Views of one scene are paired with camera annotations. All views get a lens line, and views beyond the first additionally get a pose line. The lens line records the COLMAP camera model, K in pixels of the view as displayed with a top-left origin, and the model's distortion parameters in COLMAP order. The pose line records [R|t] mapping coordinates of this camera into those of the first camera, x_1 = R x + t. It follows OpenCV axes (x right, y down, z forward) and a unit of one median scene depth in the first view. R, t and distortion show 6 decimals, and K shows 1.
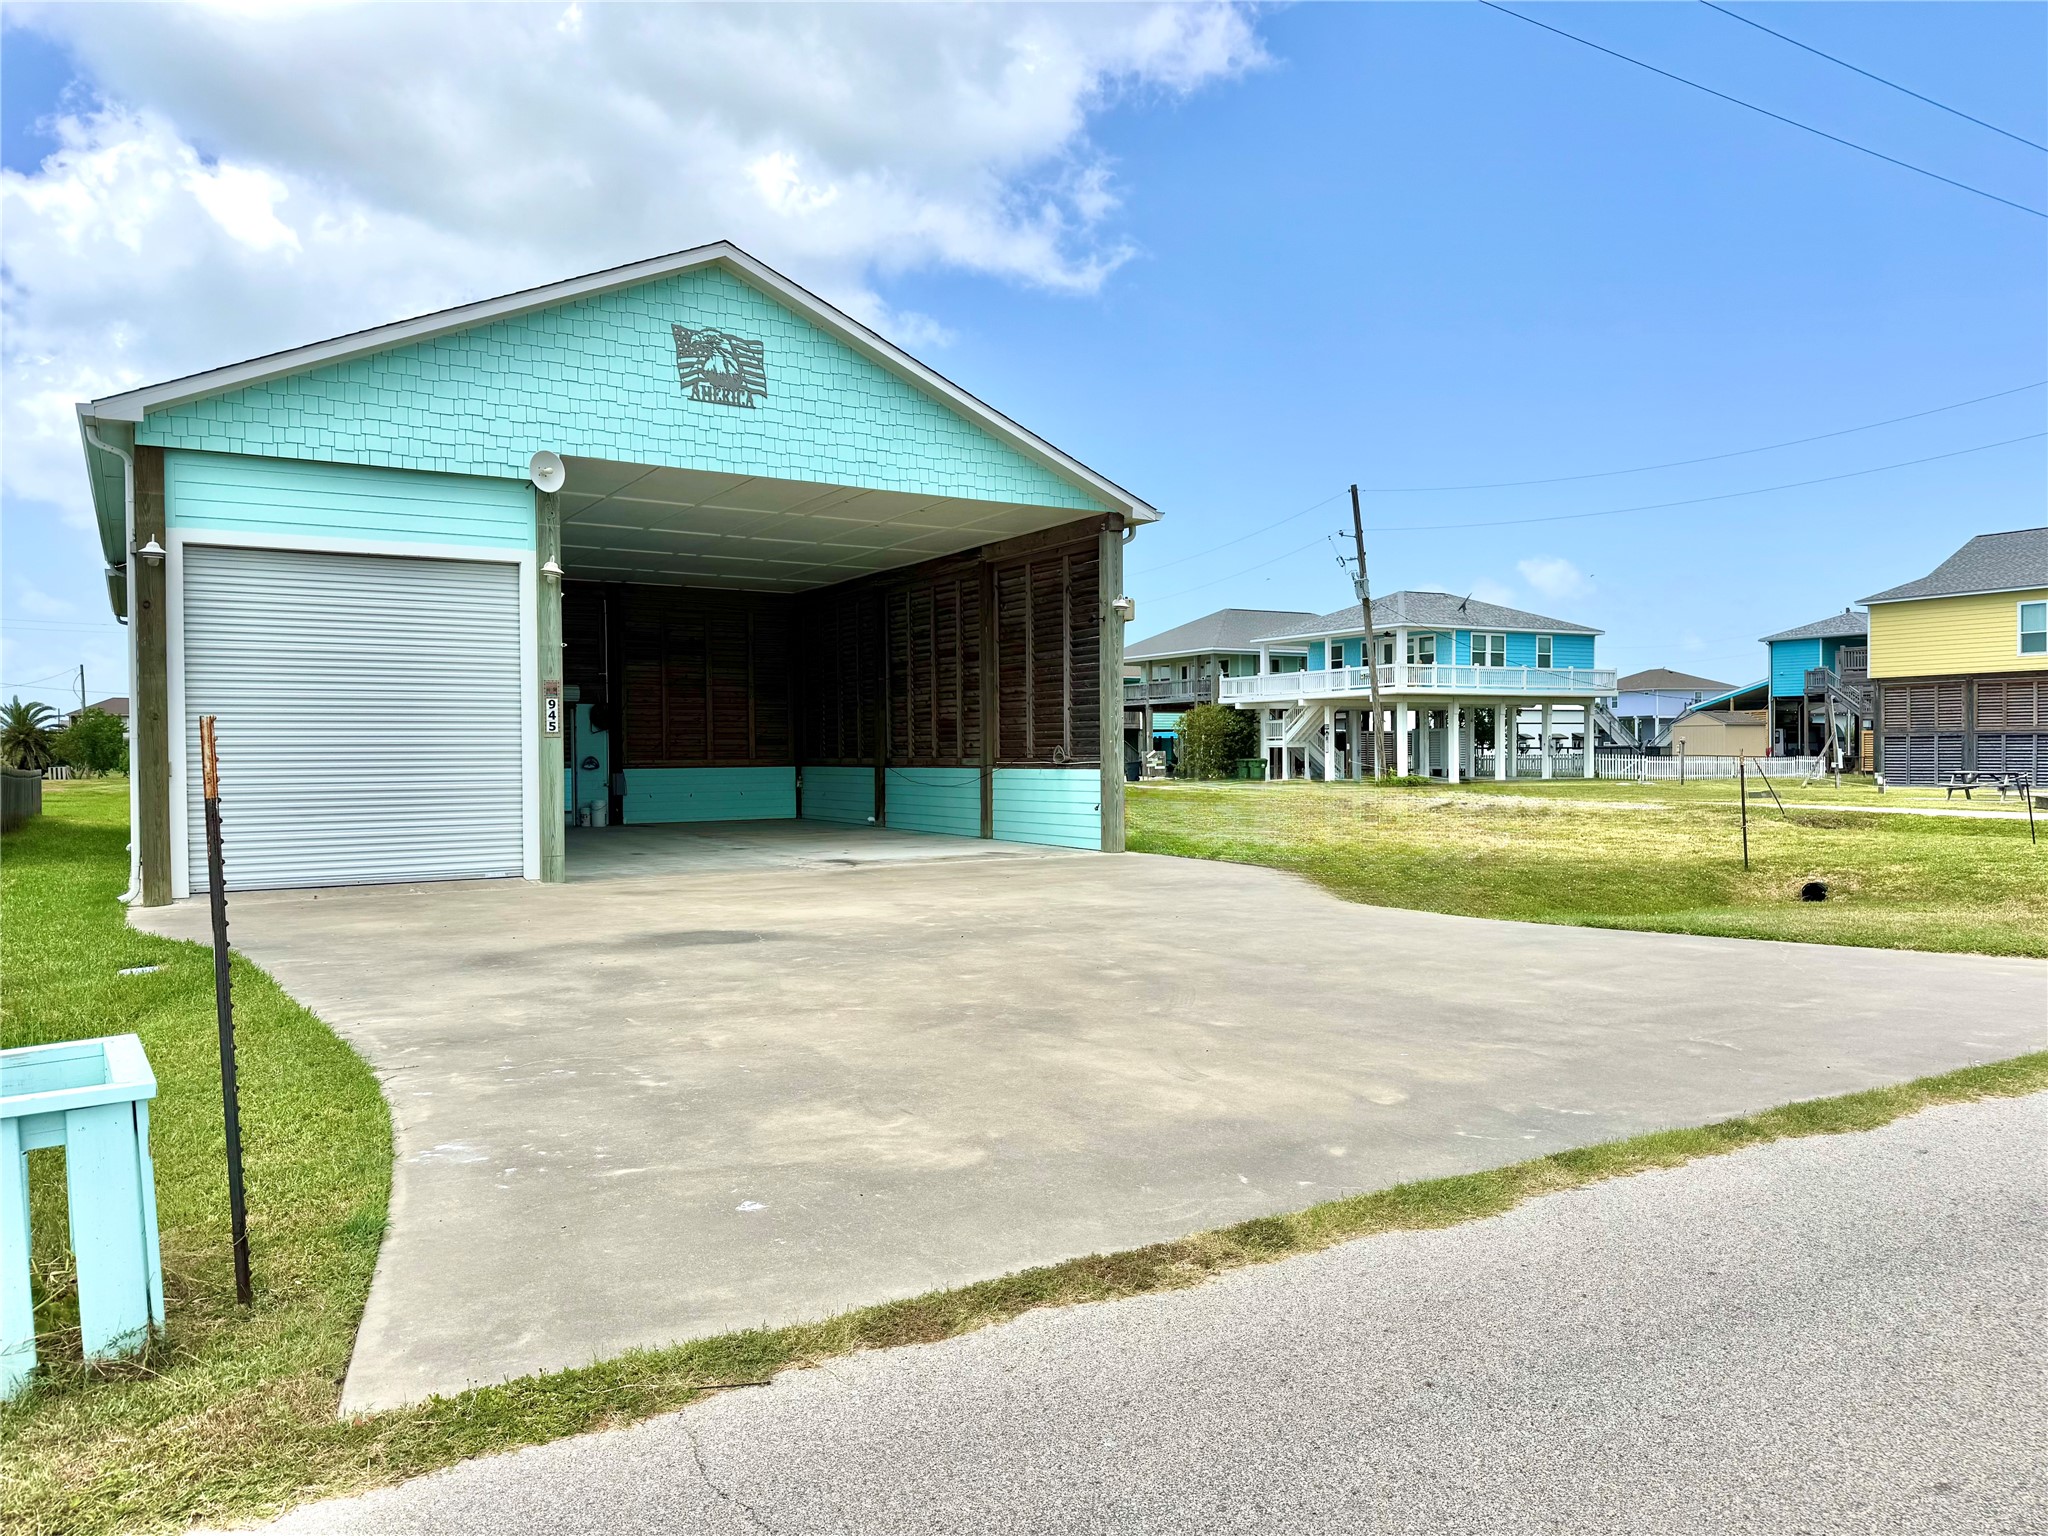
lens RADIAL K [[1431.6, 0, 1024.5], [0, 1431.6, 775.0], [0, 0, 1]] dist [0.183635, -0.399243]
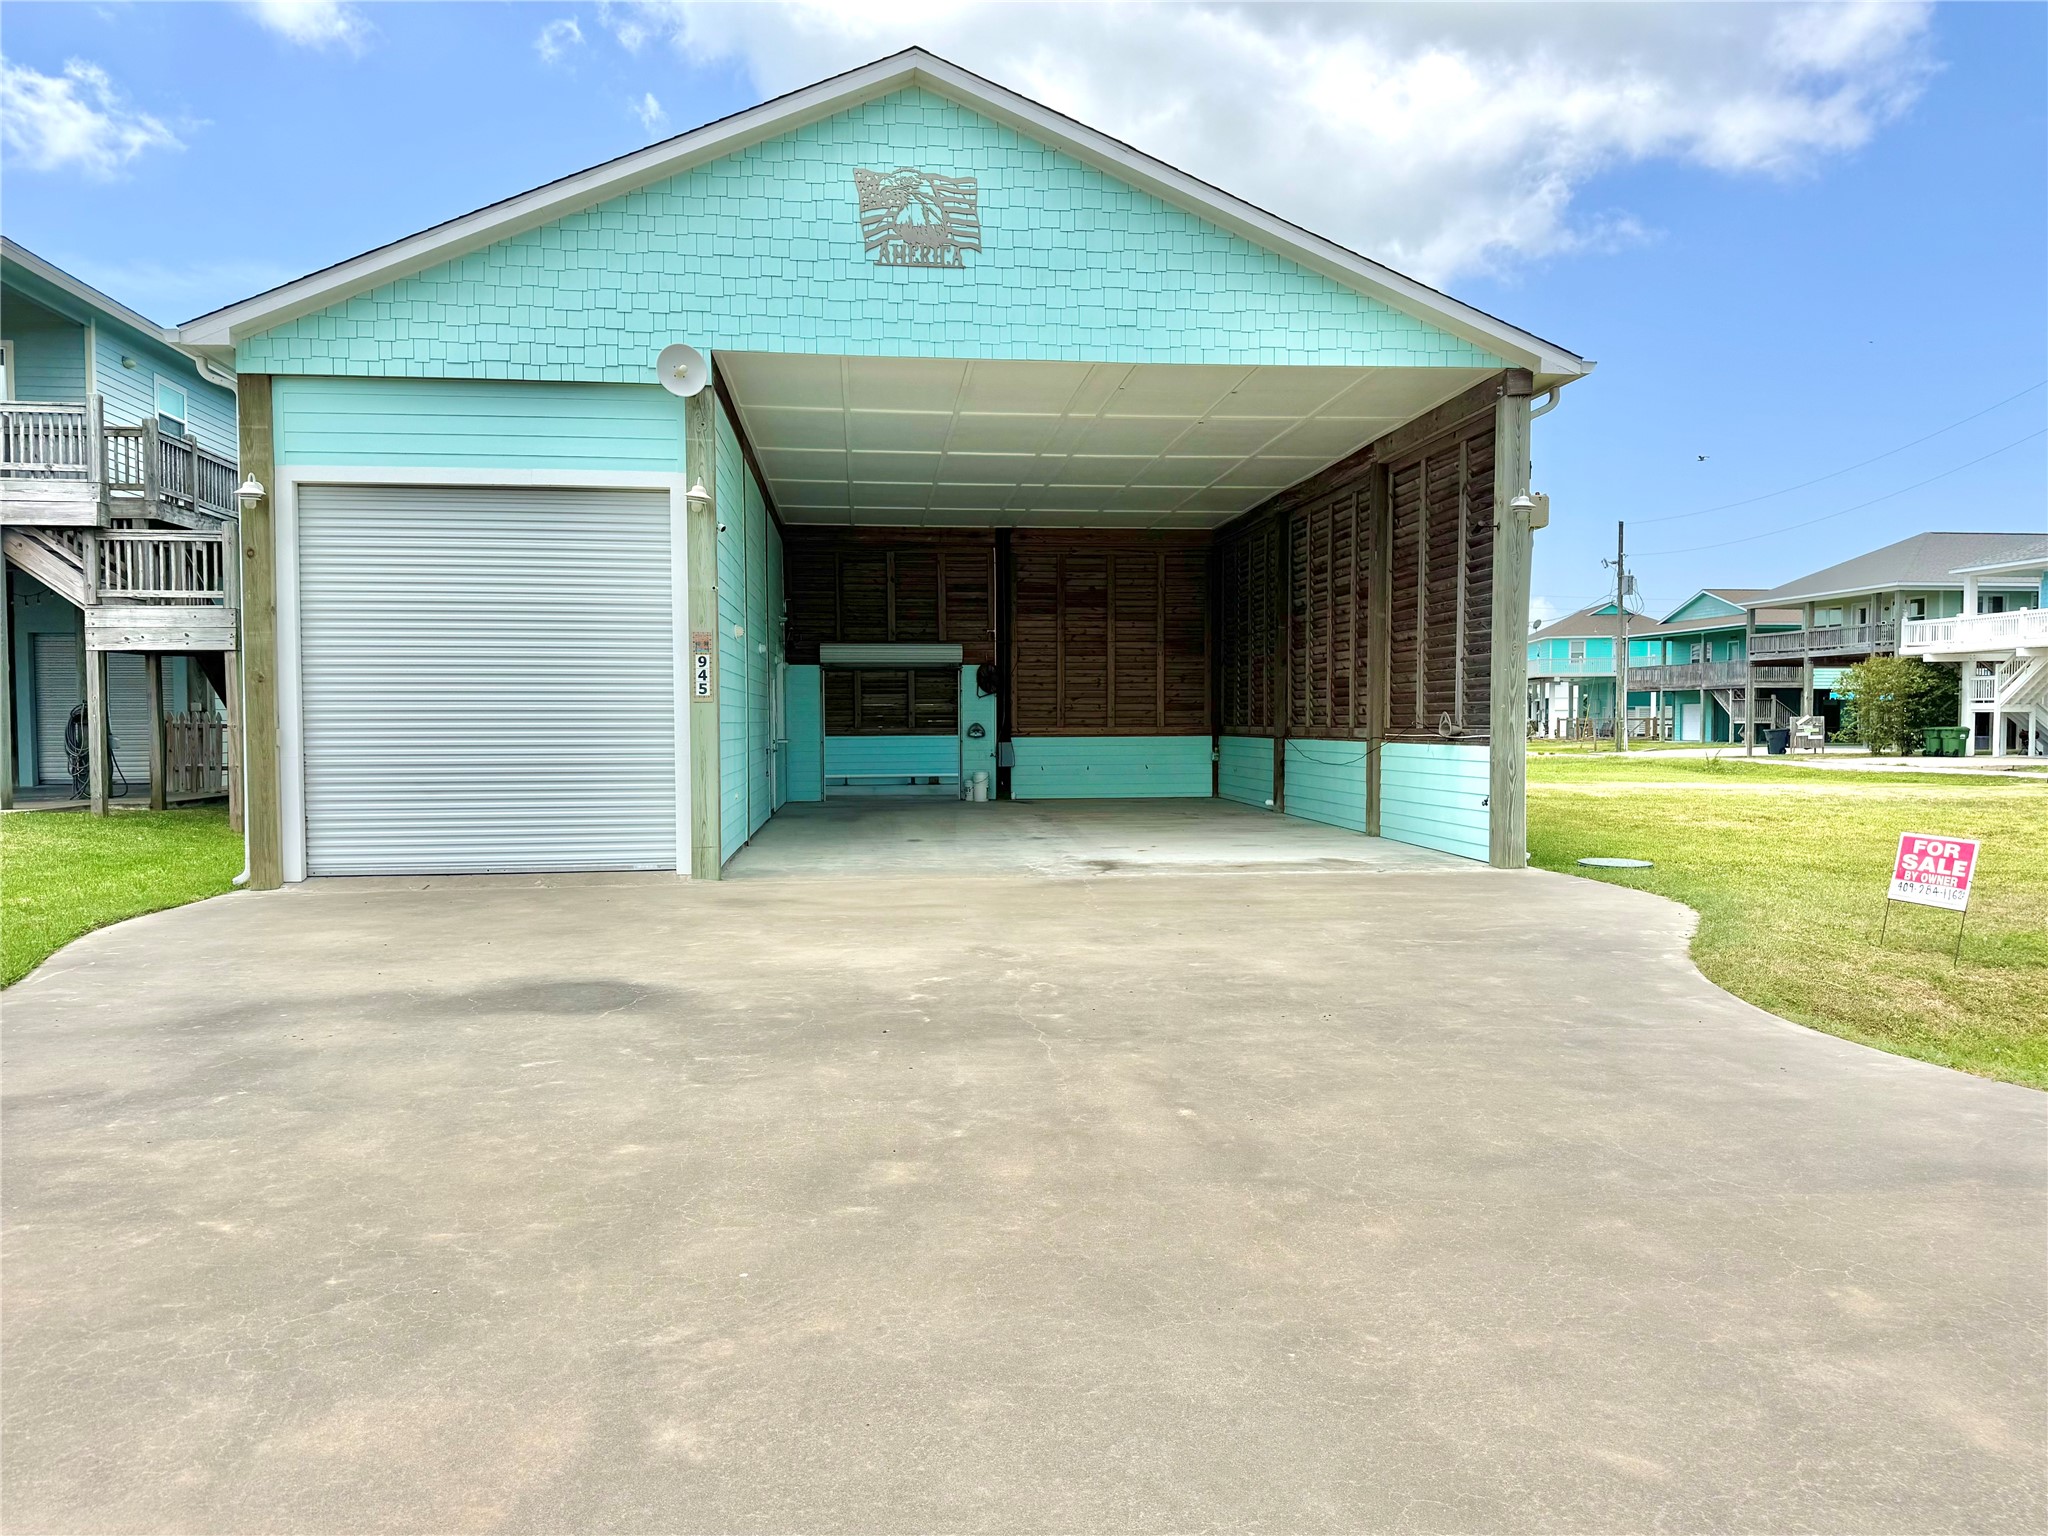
lens RADIAL K [[1450.5, 0, 1021.6], [0, 1450.5, 779.3], [0, 0, 1]] dist [0.125846, -0.178131]
pose [[0.905935, 0.021513, -0.422869, 0.168974], [-0.009841, 0.999508, 0.029767, -0.008098], [0.423301, -0.022805, 0.905702, 0.303771]]
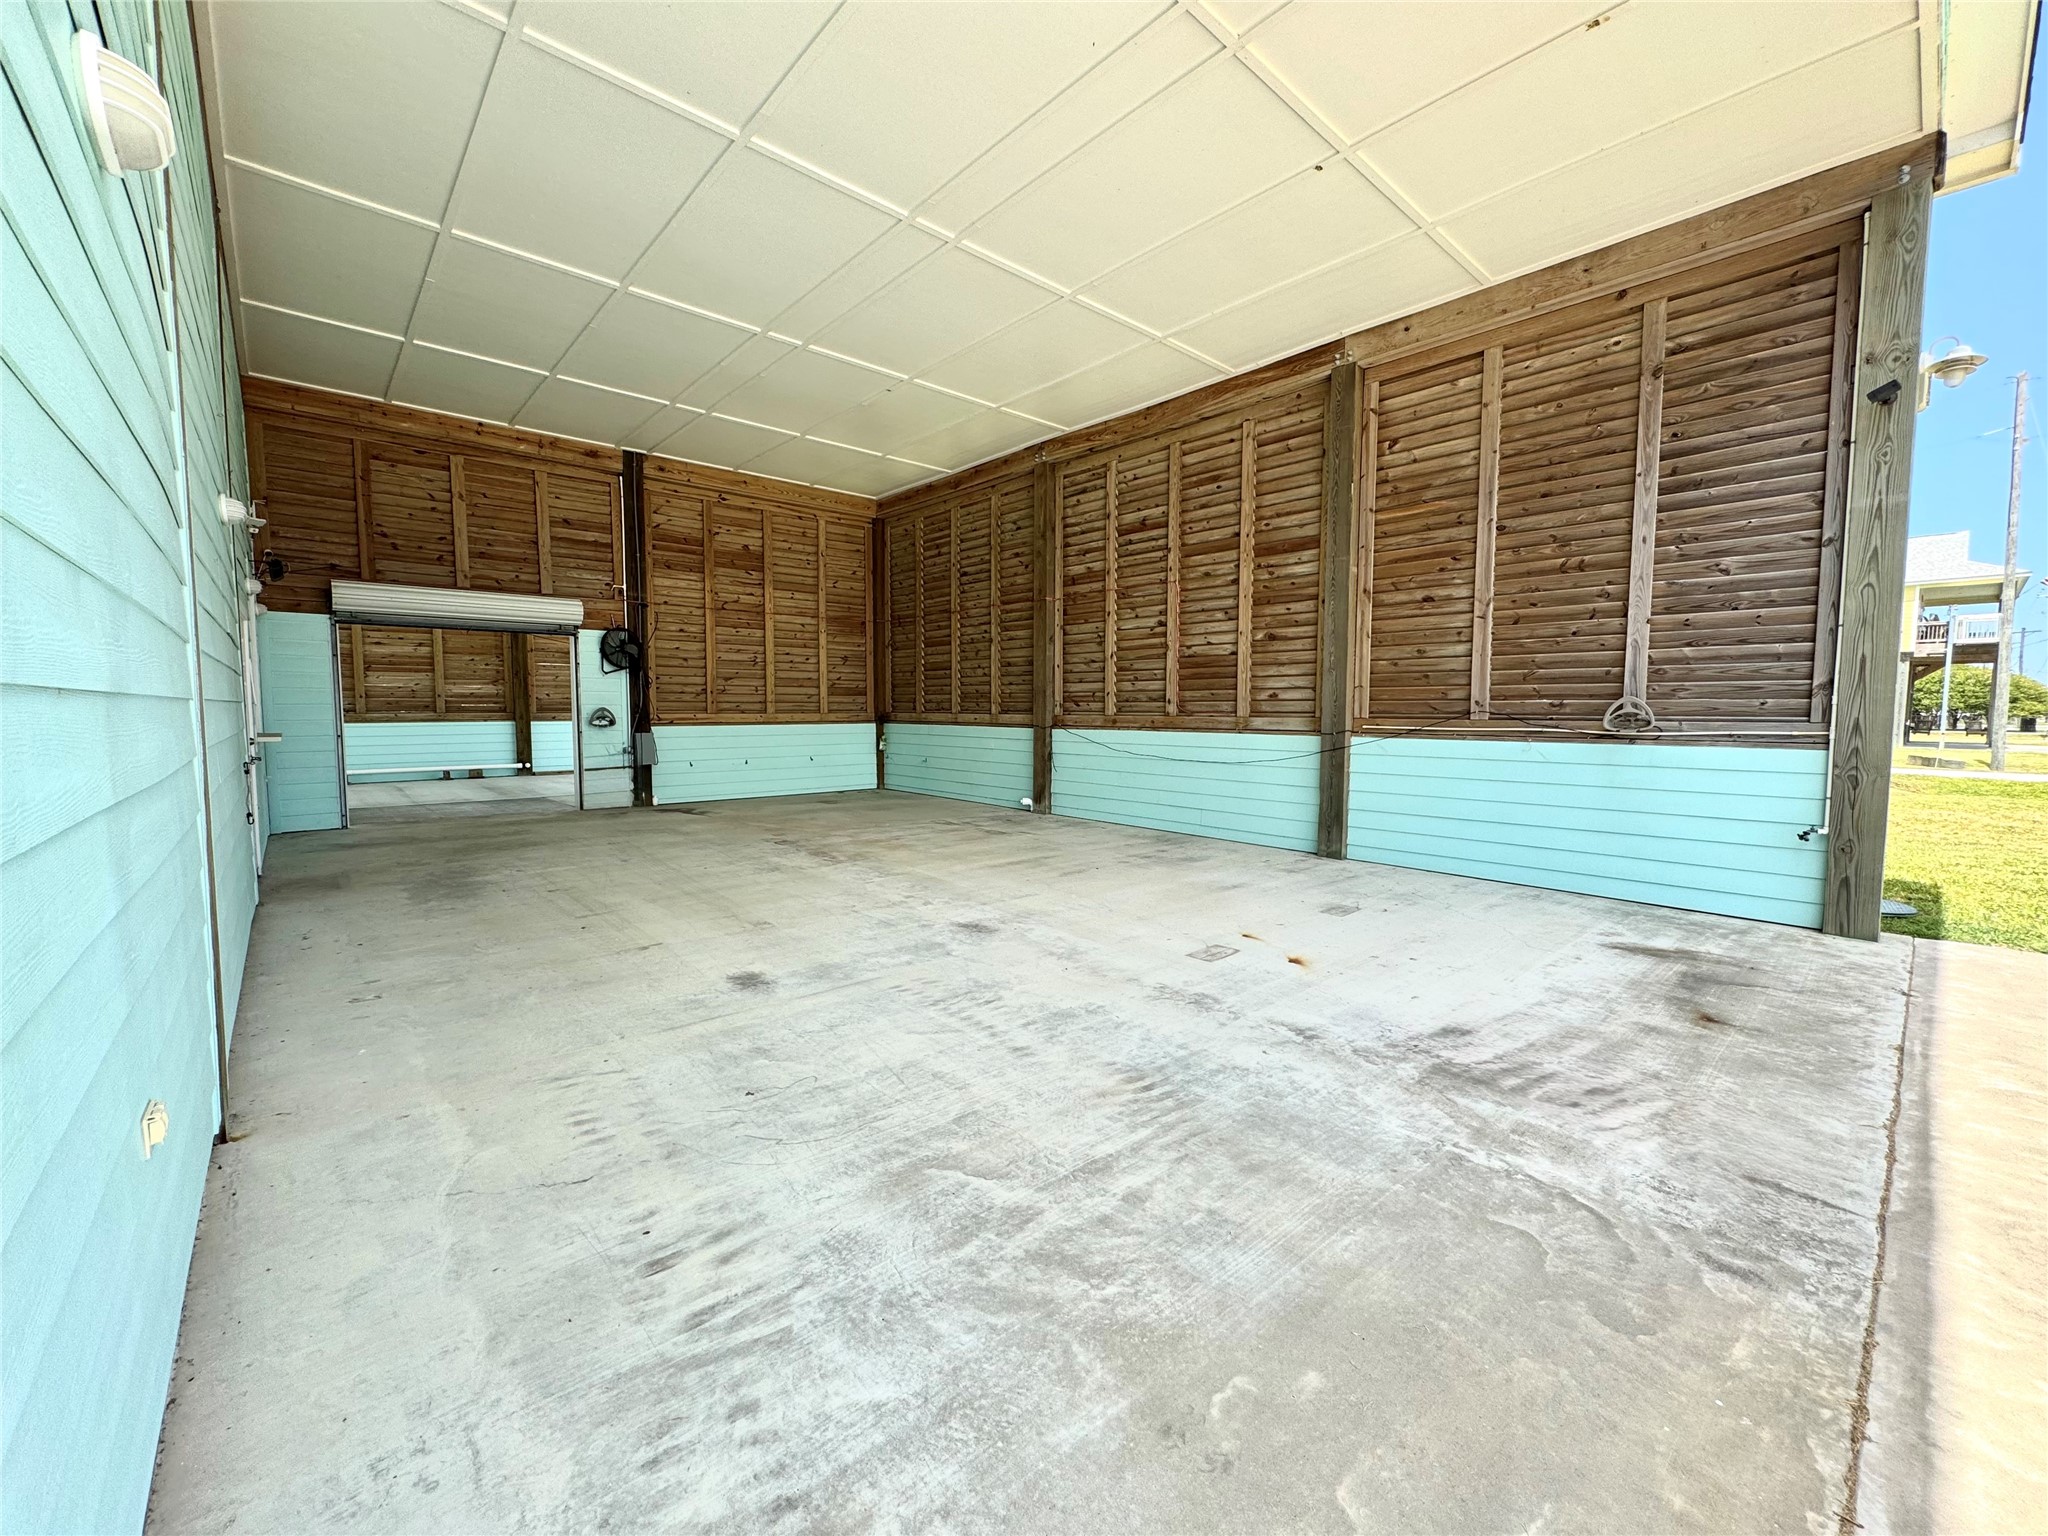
lens RADIAL K [[820.8, 0, 1020.3], [0, 820.8, 765.6], [0, 0, 1]] dist [-0.002072, -0.000009]
pose [[0.983105, -0.001249, 0.183039, -0.276072], [-0.008563, 0.998568, 0.052809, -0.012222], [-0.182843, -0.053484, 0.981686, 0.914238]]
